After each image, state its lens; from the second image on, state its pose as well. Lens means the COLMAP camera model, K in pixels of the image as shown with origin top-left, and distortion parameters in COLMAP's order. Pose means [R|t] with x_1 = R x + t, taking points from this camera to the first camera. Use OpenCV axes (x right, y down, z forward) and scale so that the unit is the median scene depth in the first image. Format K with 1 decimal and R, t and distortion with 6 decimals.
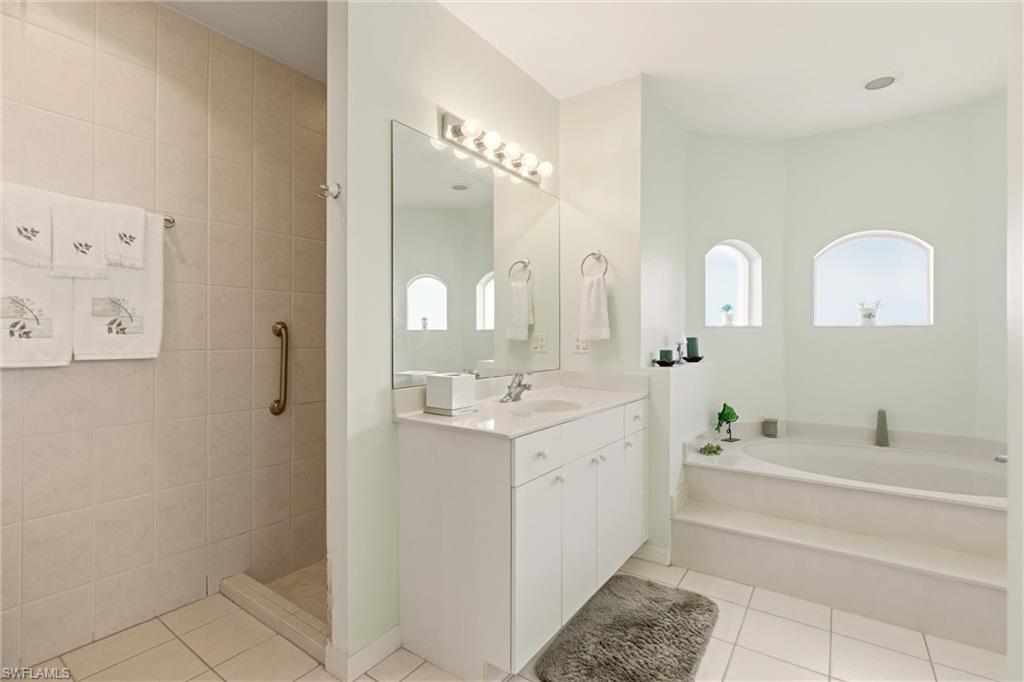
lens RADIAL K [[465.6, 0, 512.9], [0, 465.6, 337.5], [0, 0, 1]] dist [-0.008382, 0.000697]
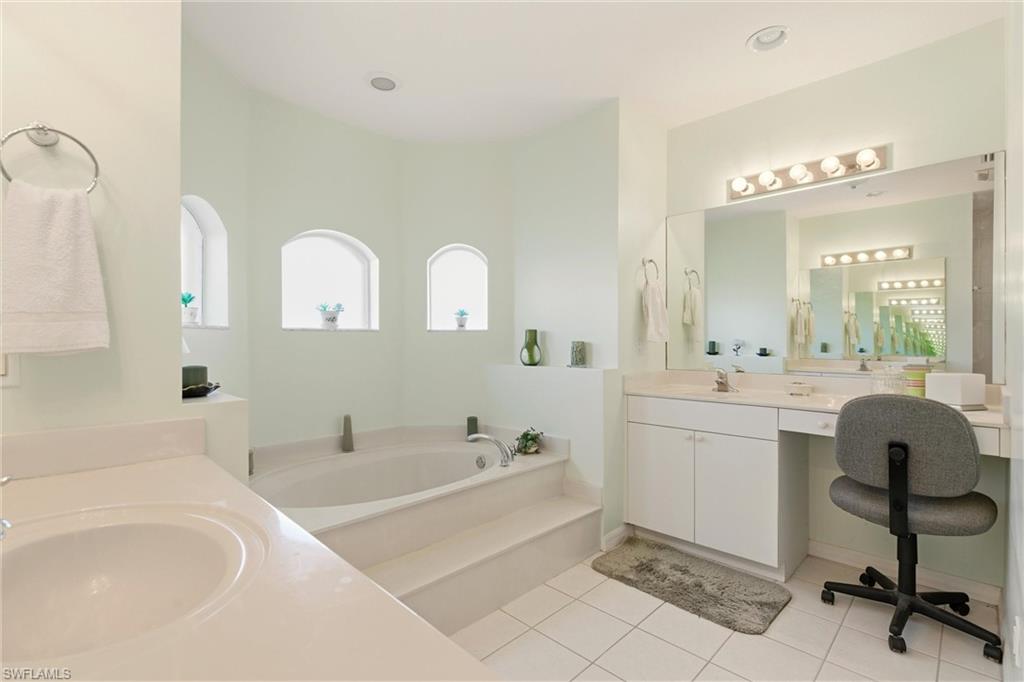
lens RADIAL K [[465.6, 0, 507.9], [0, 465.6, 338.3], [0, 0, 1]] dist [-0.008382, 0.000697]
pose [[0.161405, 0.003825, 0.986881, -0.124165], [0.001402, 0.999991, -0.004106, -0.003284], [-0.986887, 0.002047, 0.161398, 0.484256]]
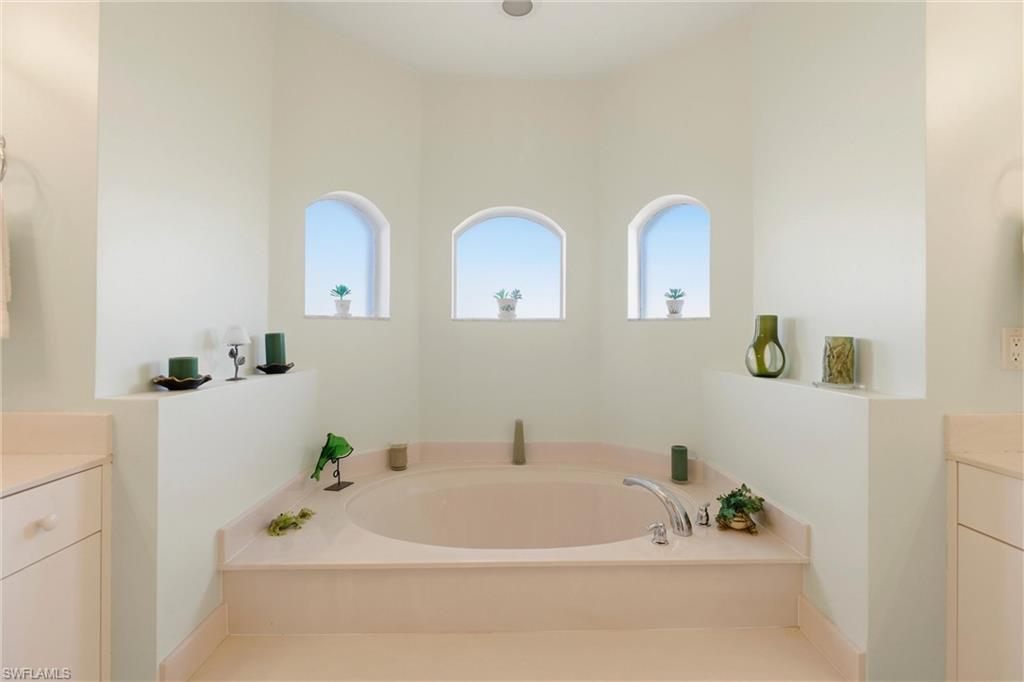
lens RADIAL K [[465.6, 0, 518.5], [0, 465.6, 332.2], [0, 0, 1]] dist [-0.008382, 0.000697]
pose [[0.795949, 0.004794, 0.605344, 0.275941], [-0.005791, 0.999983, -0.000306, -0.003042], [-0.605336, -0.003262, 0.795964, 0.319696]]
